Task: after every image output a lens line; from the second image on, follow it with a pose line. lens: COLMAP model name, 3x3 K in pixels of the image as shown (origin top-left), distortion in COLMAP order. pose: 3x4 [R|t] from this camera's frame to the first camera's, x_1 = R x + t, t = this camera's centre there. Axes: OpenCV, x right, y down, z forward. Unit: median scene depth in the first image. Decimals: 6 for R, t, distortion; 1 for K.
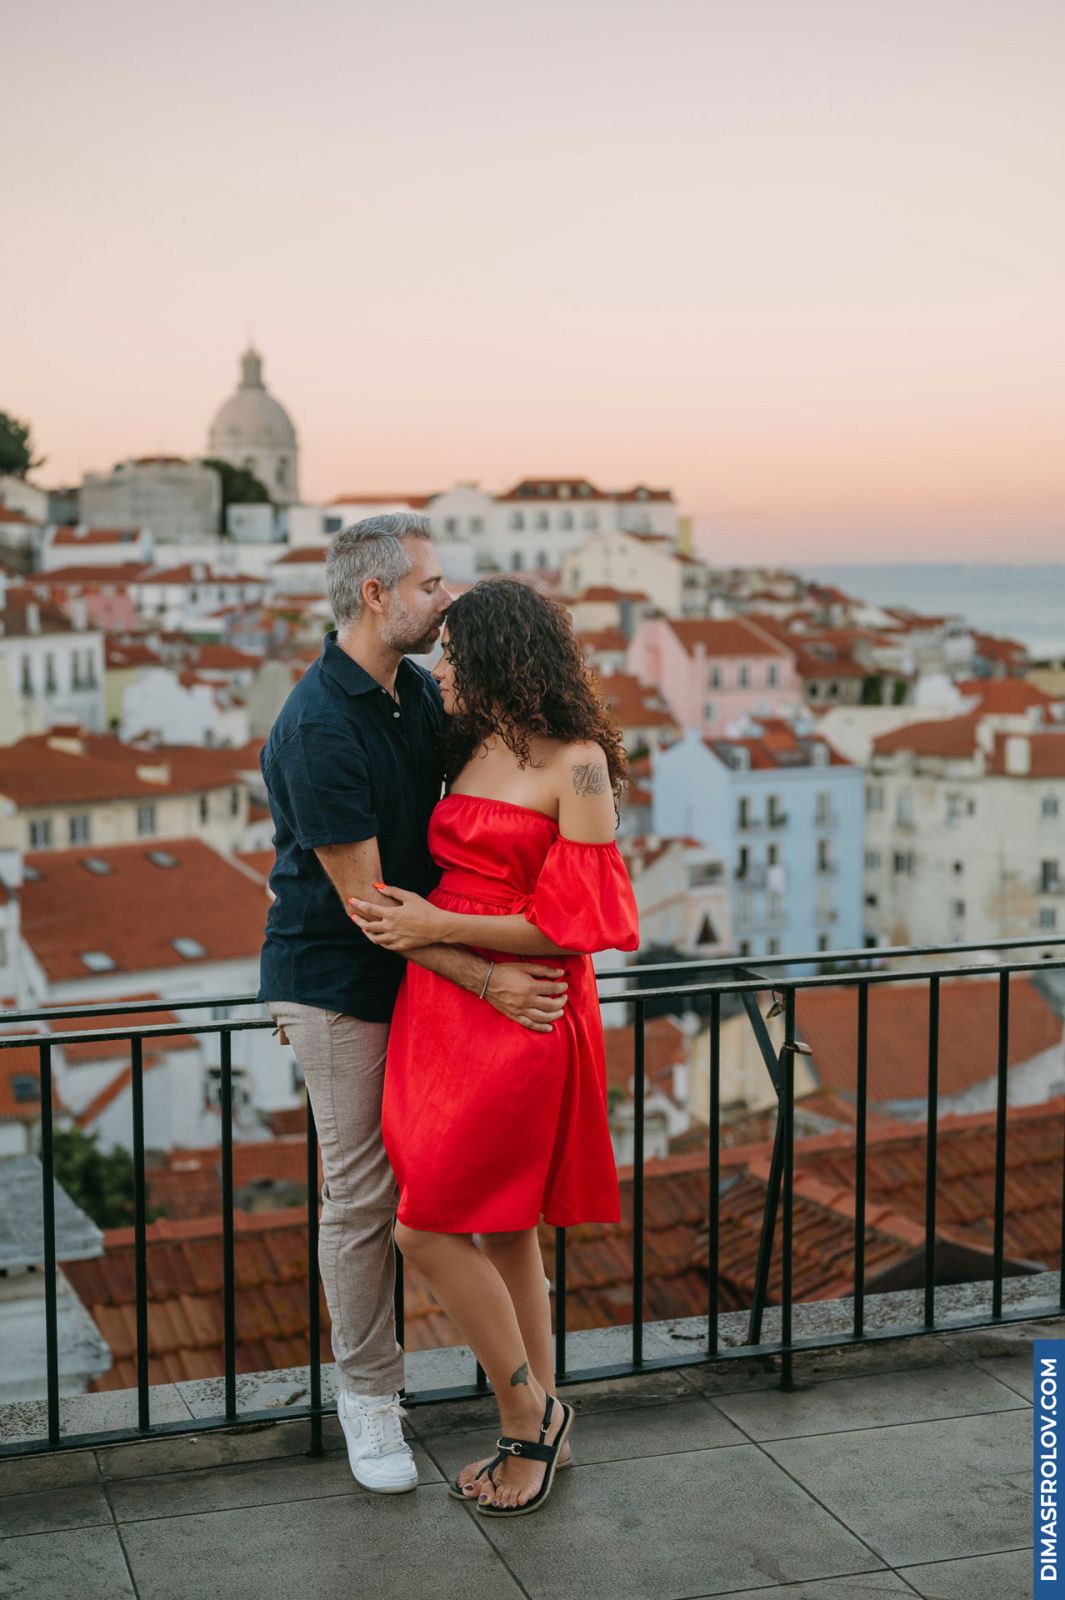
lens RADIAL K [[2385.1, 0, 526.7], [0, 2385.1, 822.3], [0, 0, 1]] dist [0.006551, -0.062991]
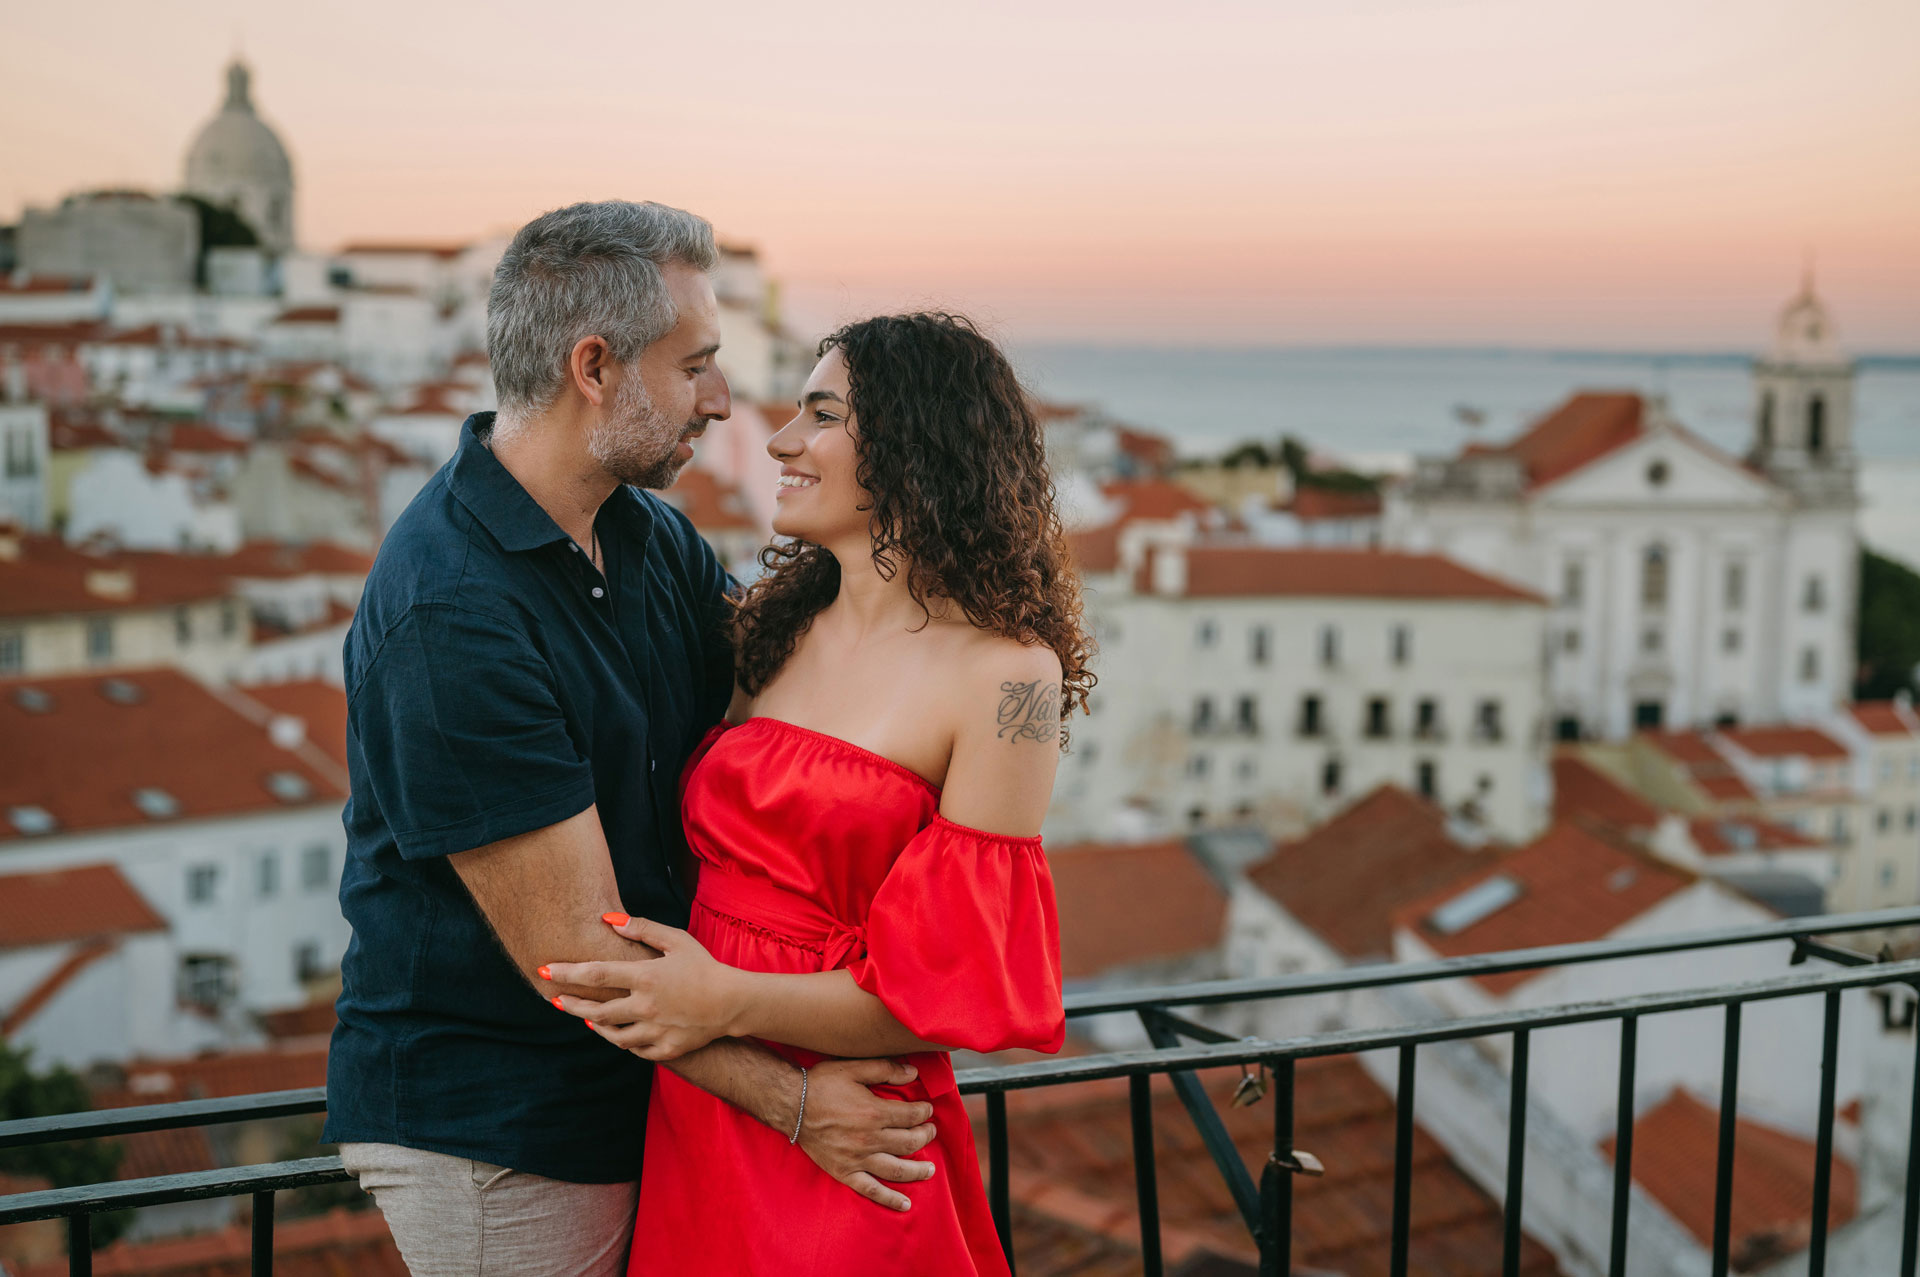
lens RADIAL K [[2541.7, 0, 960.0], [0, 2541.7, 638.5], [0, 0, 1]] dist [-0.058184, -0.004478]
pose [[0.985446, 0.005067, 0.169913, -0.020145], [-0.006530, 0.999946, 0.008057, -0.011045], [-0.169863, -0.009049, 0.985426, 0.121988]]
